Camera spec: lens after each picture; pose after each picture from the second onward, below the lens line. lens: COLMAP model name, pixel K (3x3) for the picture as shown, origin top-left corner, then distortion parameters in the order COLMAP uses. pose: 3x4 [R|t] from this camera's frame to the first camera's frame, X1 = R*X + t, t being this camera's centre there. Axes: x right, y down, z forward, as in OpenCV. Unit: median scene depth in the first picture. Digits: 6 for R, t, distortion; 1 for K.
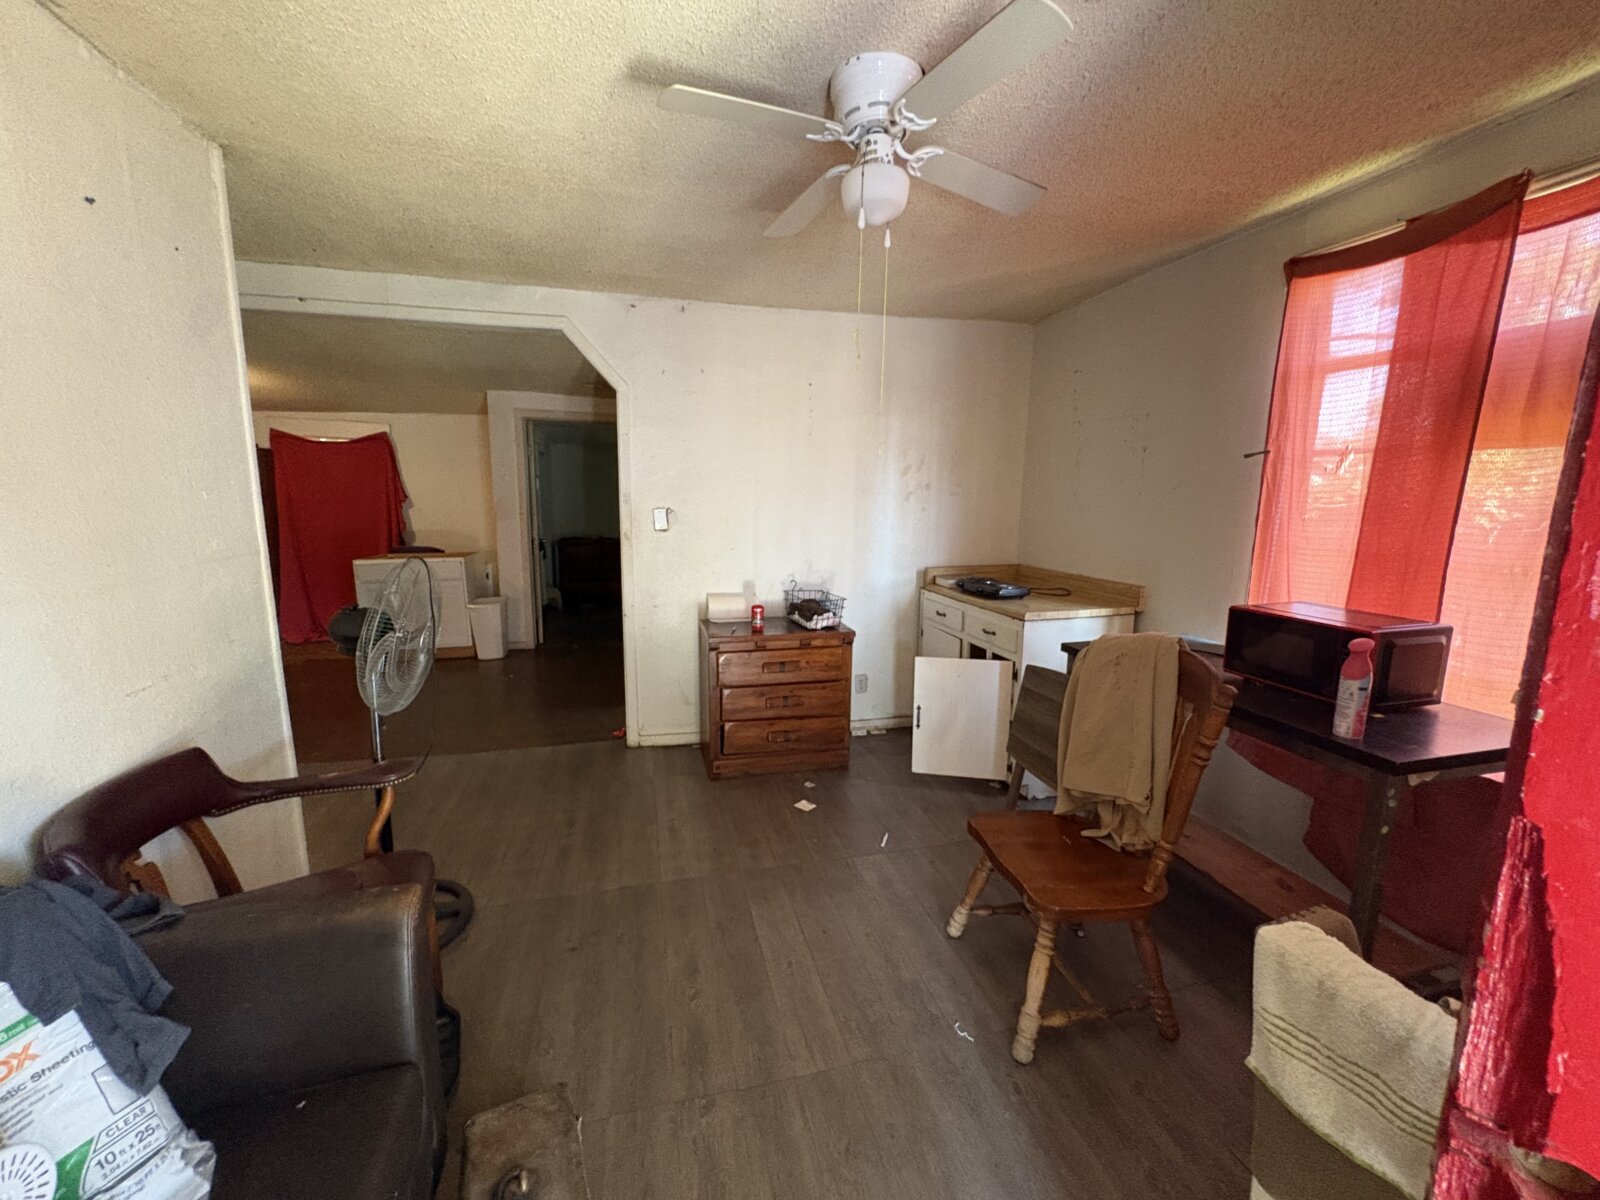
lens RADIAL K [[641.6, 0, 801.8], [0, 641.6, 599.7], [0, 0, 1]] dist [-0.000207, 0.000209]
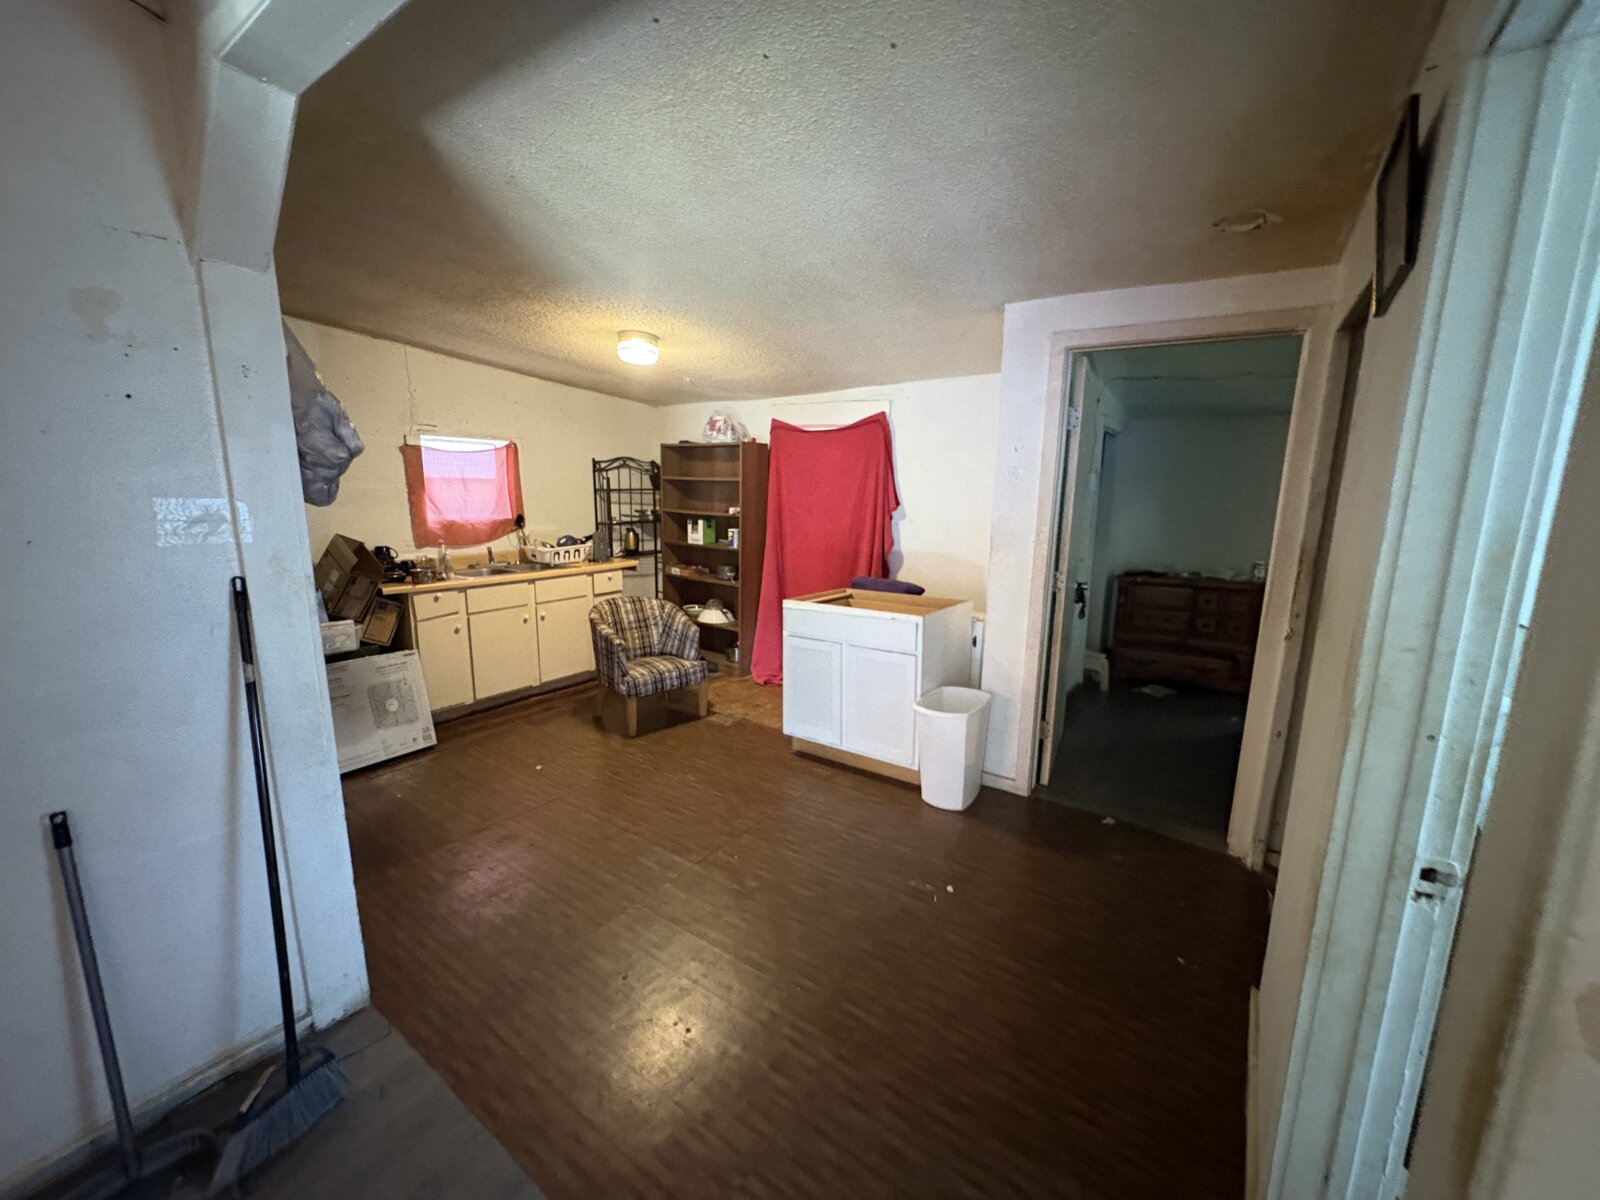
lens RADIAL K [[641.6, 0, 800.0], [0, 641.6, 599.6], [0, 0, 1]] dist [-0.000207, 0.000209]
pose [[0.659563, 0.128165, -0.740642, -0.162752], [-0.125776, 0.990281, 0.059357, -0.088249], [0.741051, 0.054005, 0.669273, 0.477213]]
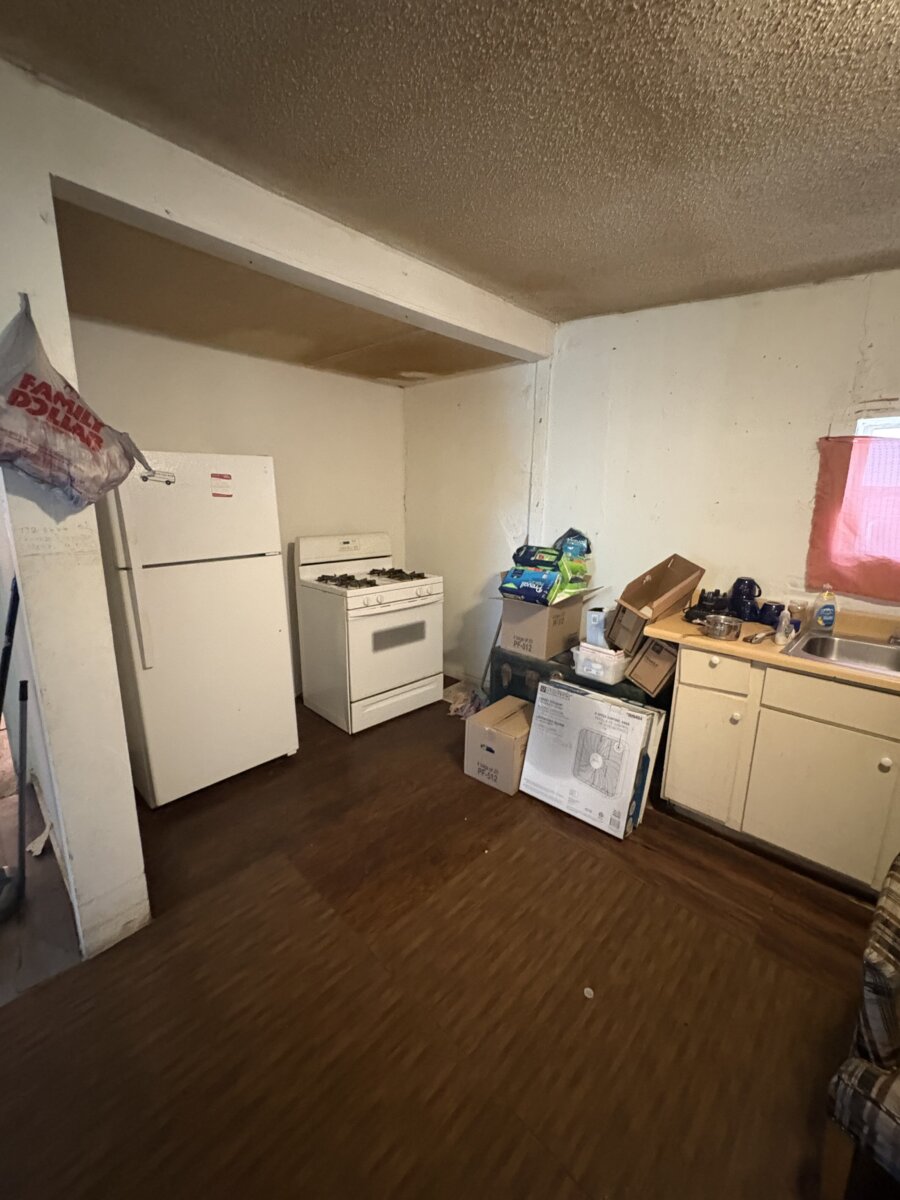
lens RADIAL K [[481.2, 0, 455.4], [0, 481.2, 598.4], [0, 0, 1]] dist [-0.000207, 0.000209]
pose [[-0.844687, 0.098324, -0.526153, -0.542371], [-0.102318, 0.935197, 0.339025, -0.138920], [0.525391, 0.340205, -0.779888, 0.773855]]
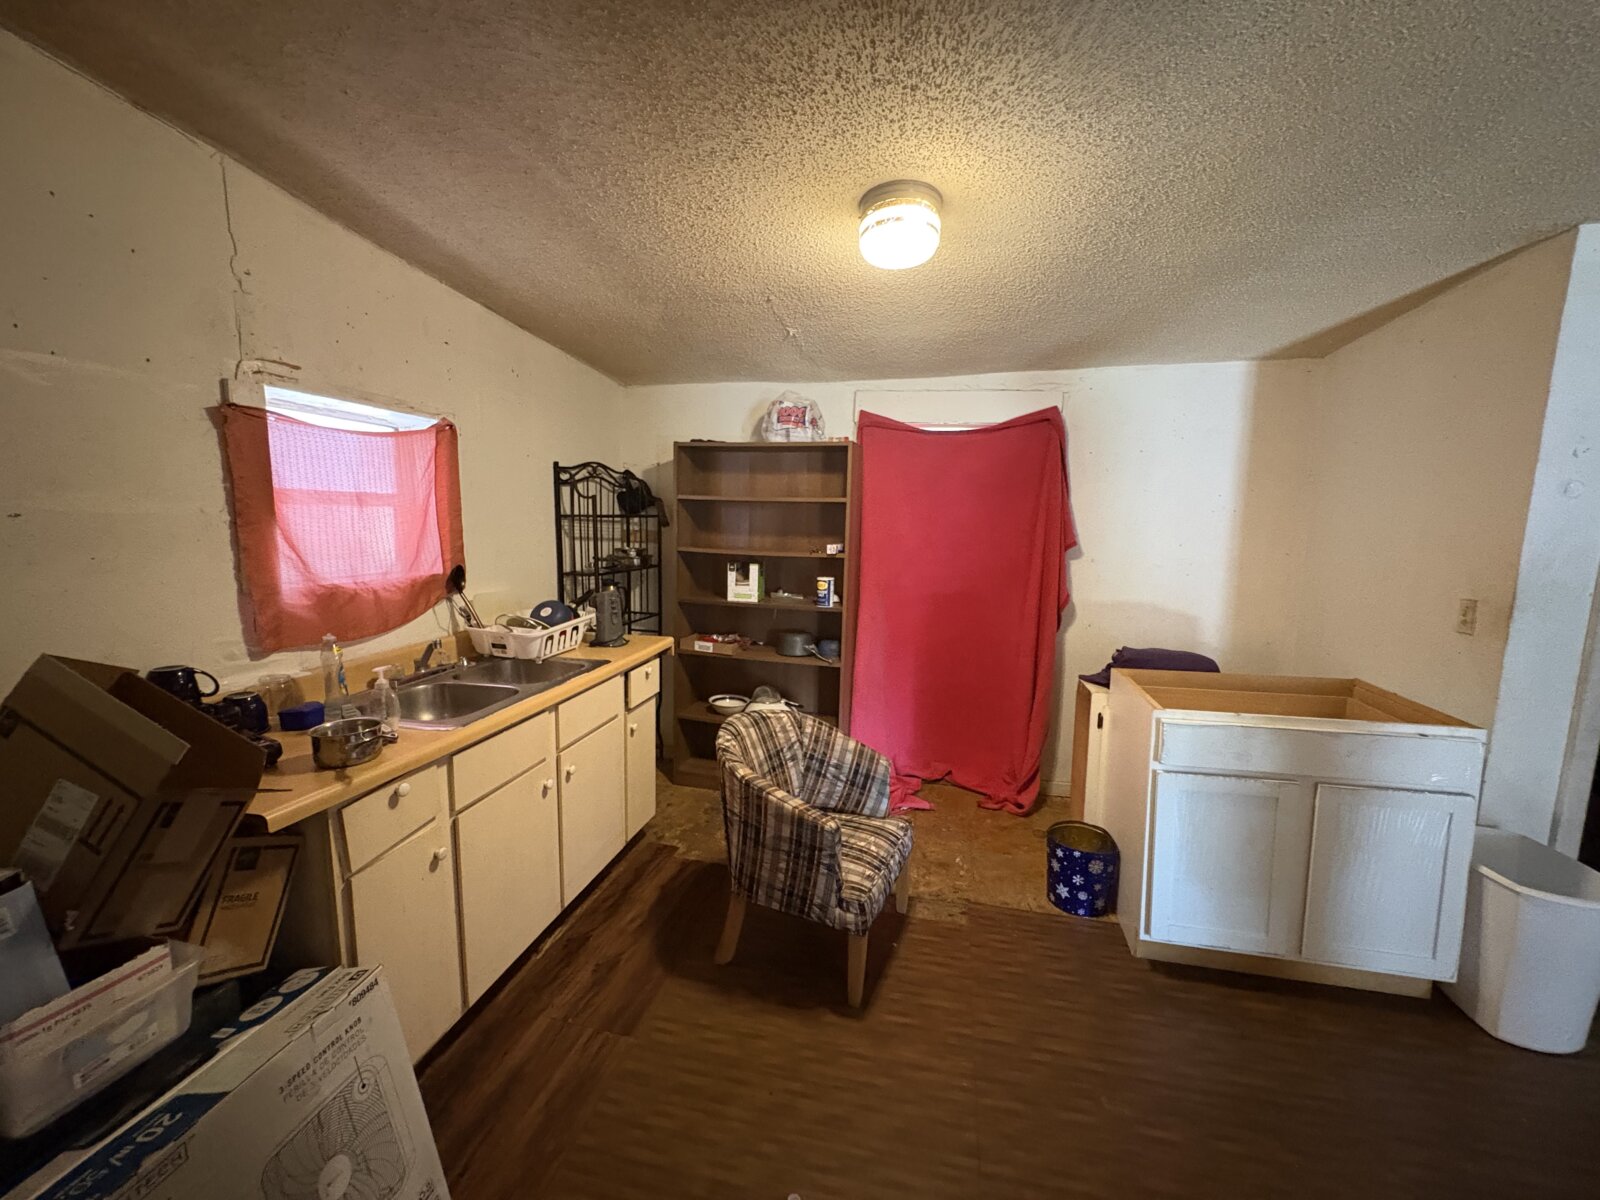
lens RADIAL K [[641.6, 0, 801.4], [0, 641.6, 598.5], [0, 0, 1]] dist [-0.000207, 0.000209]
pose [[0.902728, 0.059003, -0.426146, -0.616019], [-0.075448, 0.996911, -0.021797, -0.088407], [0.423544, 0.051829, 0.904392, 0.476313]]
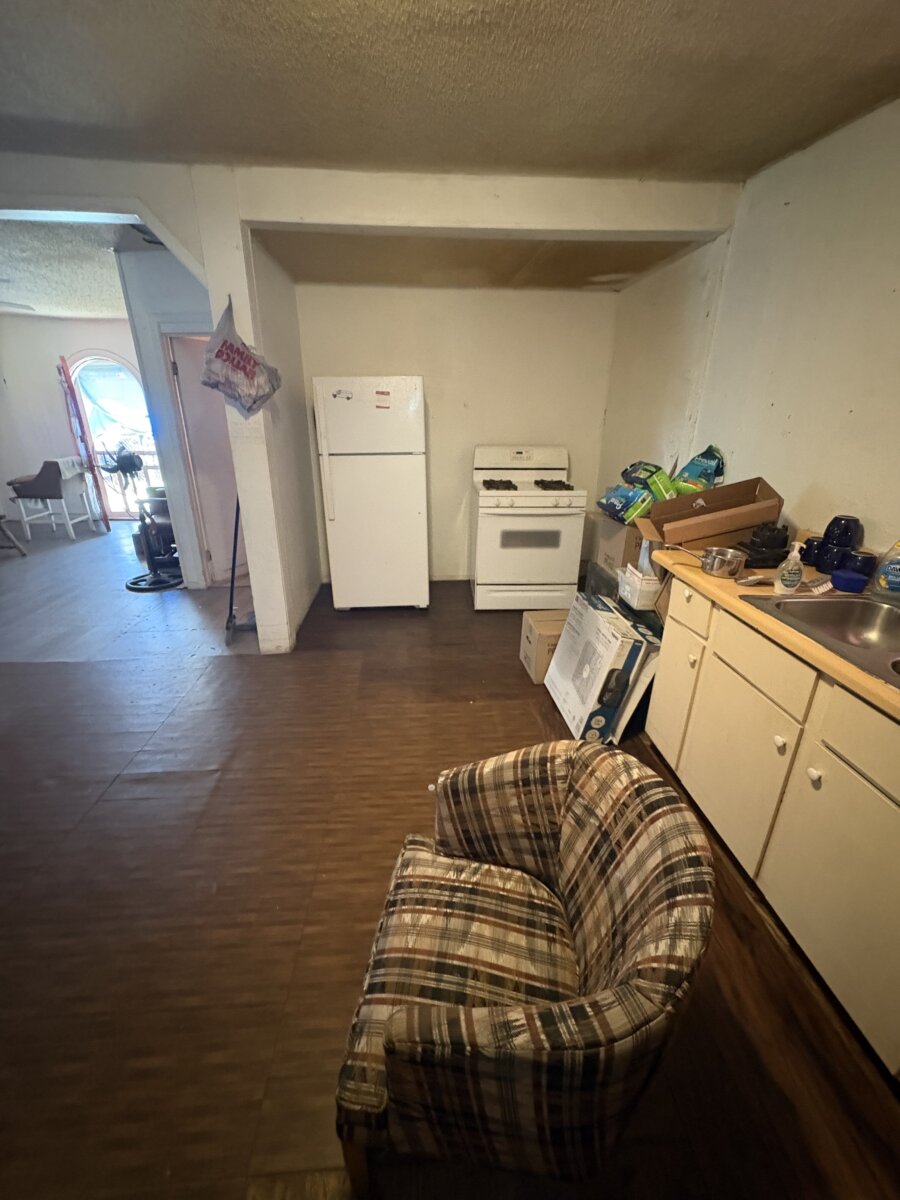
lens RADIAL K [[481.2, 0, 447.1], [0, 481.2, 597.9], [0, 0, 1]] dist [-0.000207, 0.000209]
pose [[-0.985281, -0.073870, 0.154155, -0.751171], [0.014853, 0.861402, 0.507707, -0.154617], [-0.170294, 0.502524, -0.847626, 0.894631]]
